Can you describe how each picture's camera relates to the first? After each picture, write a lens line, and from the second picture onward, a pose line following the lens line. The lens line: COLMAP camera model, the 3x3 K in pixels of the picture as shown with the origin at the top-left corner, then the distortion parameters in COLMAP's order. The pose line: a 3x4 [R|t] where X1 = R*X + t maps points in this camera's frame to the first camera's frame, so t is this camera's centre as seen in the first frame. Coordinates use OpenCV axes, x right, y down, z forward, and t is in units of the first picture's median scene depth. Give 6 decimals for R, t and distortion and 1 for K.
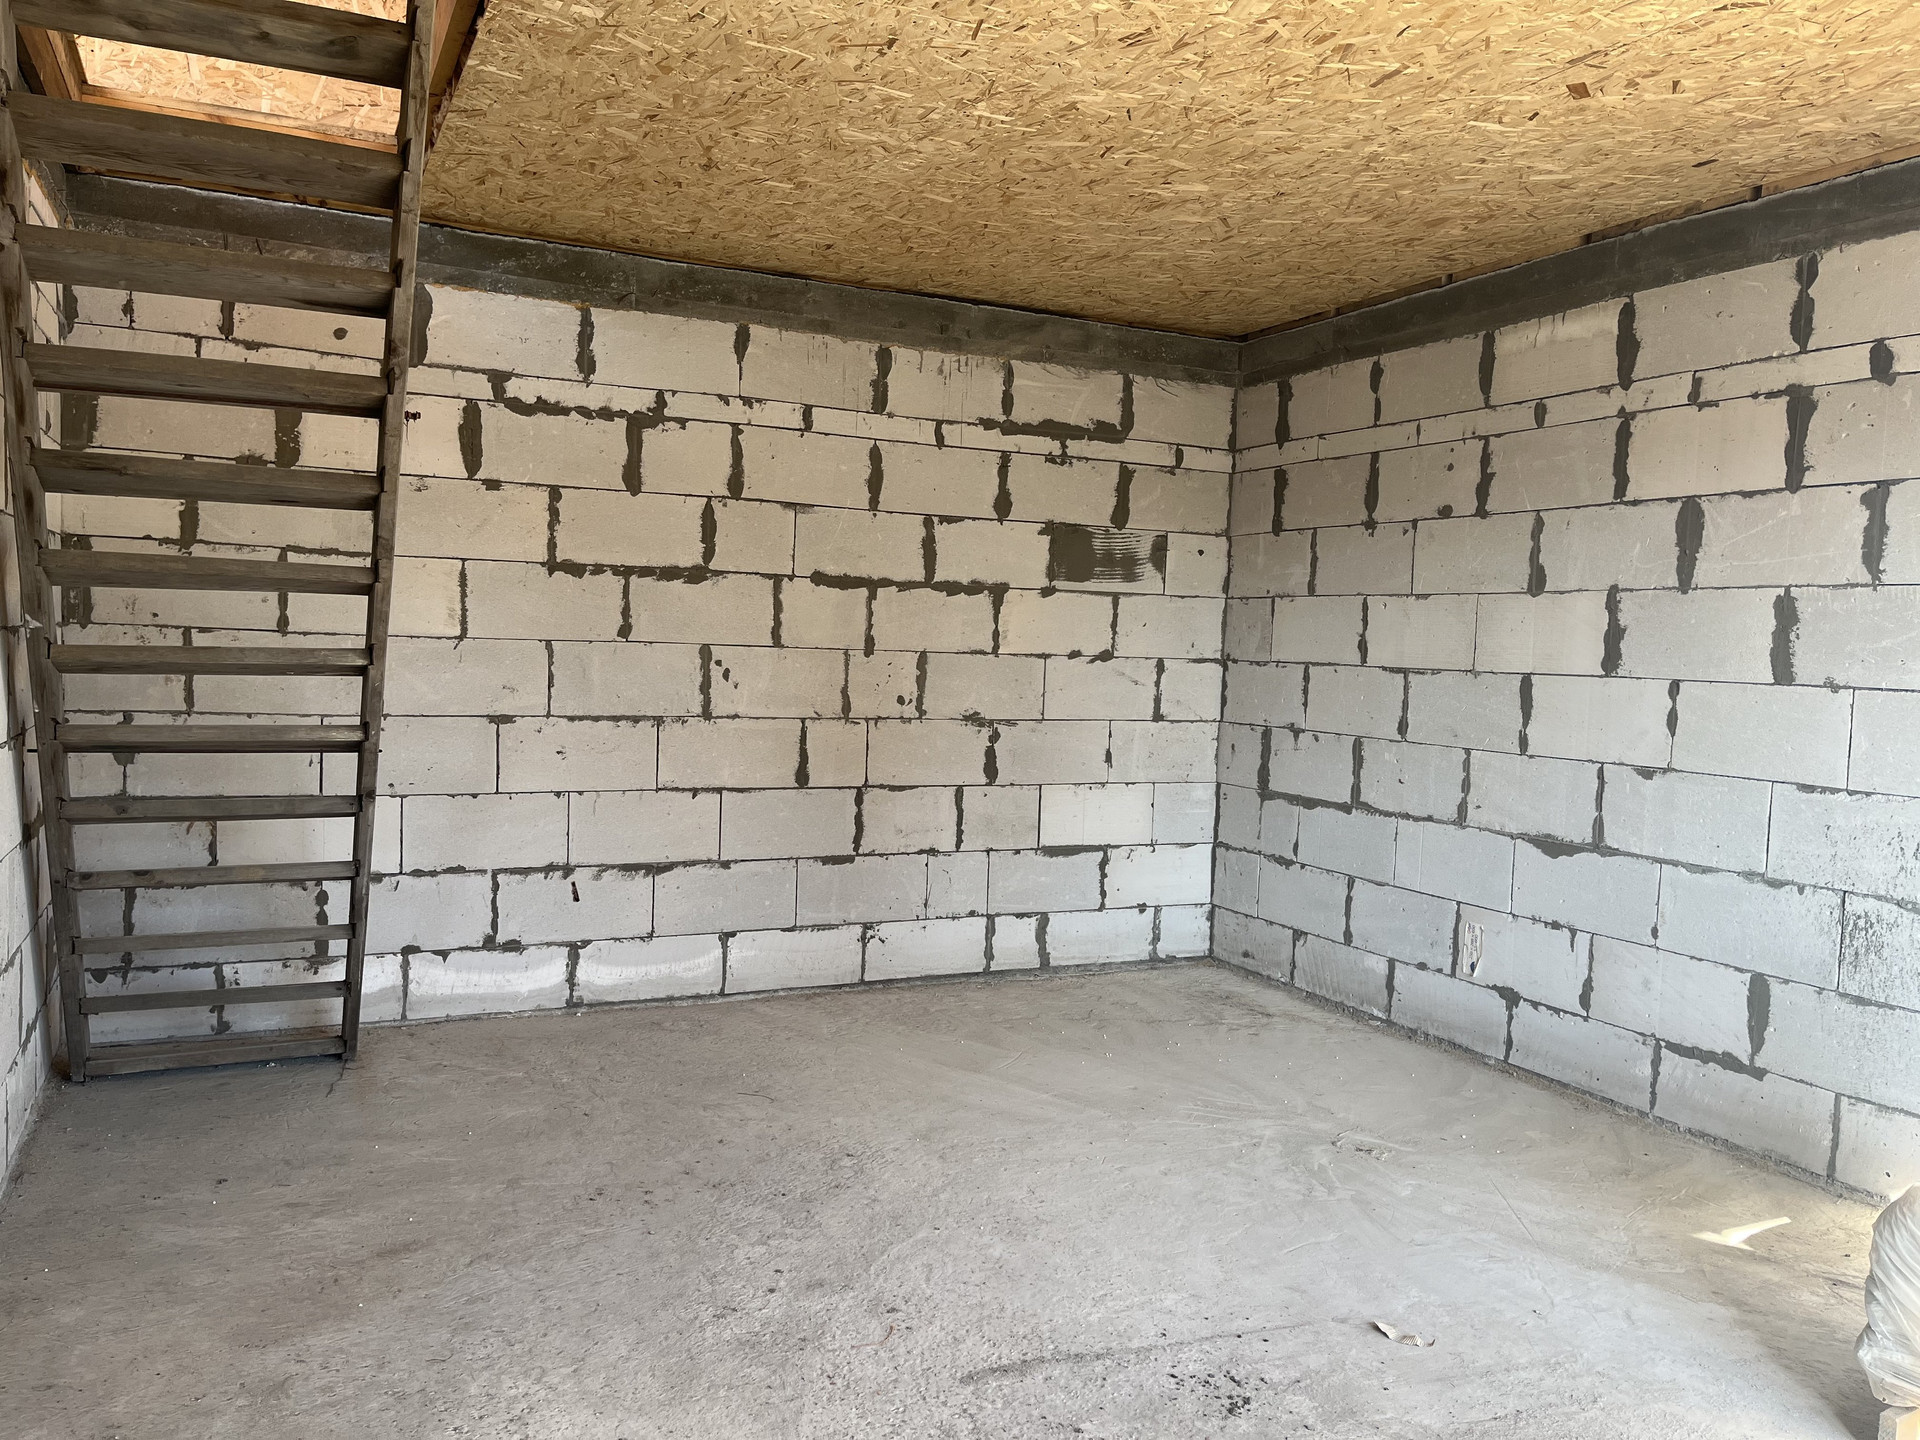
lens RADIAL K [[1447.3, 0, 947.4], [0, 1447.3, 725.3], [0, 0, 1]] dist [0.076144, -0.101960]
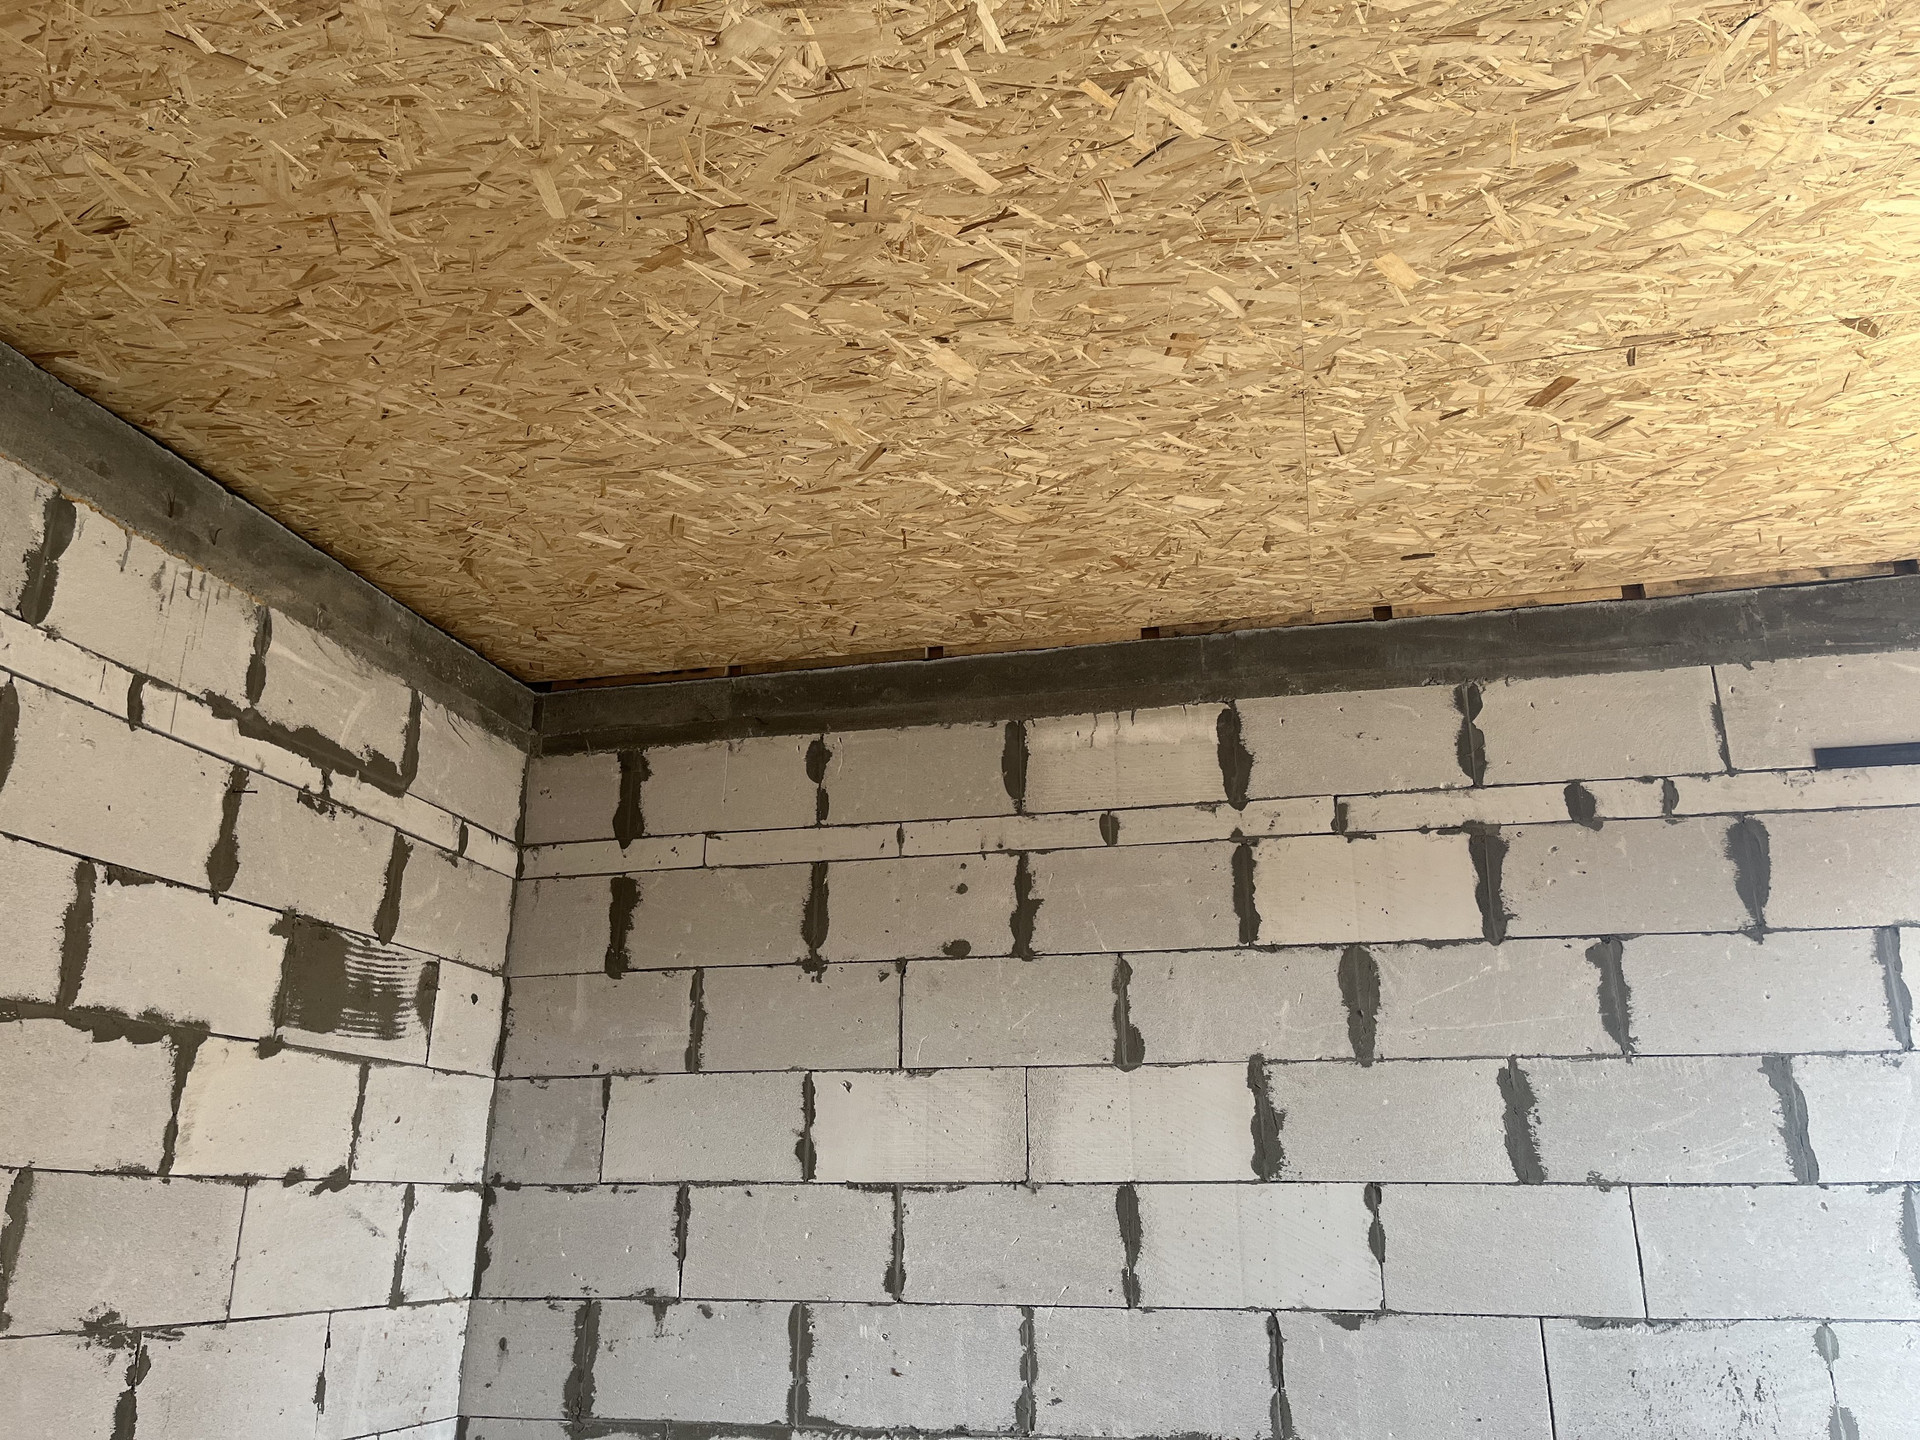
lens RADIAL K [[1447.3, 0, 950.0], [0, 1447.3, 718.5], [0, 0, 1]] dist [0.076144, -0.101960]
pose [[0.631453, 0.219713, 0.743635, -0.256959], [0.064769, 0.940720, -0.332942, -0.019257], [-0.772705, 0.258402, 0.579790, 0.666393]]
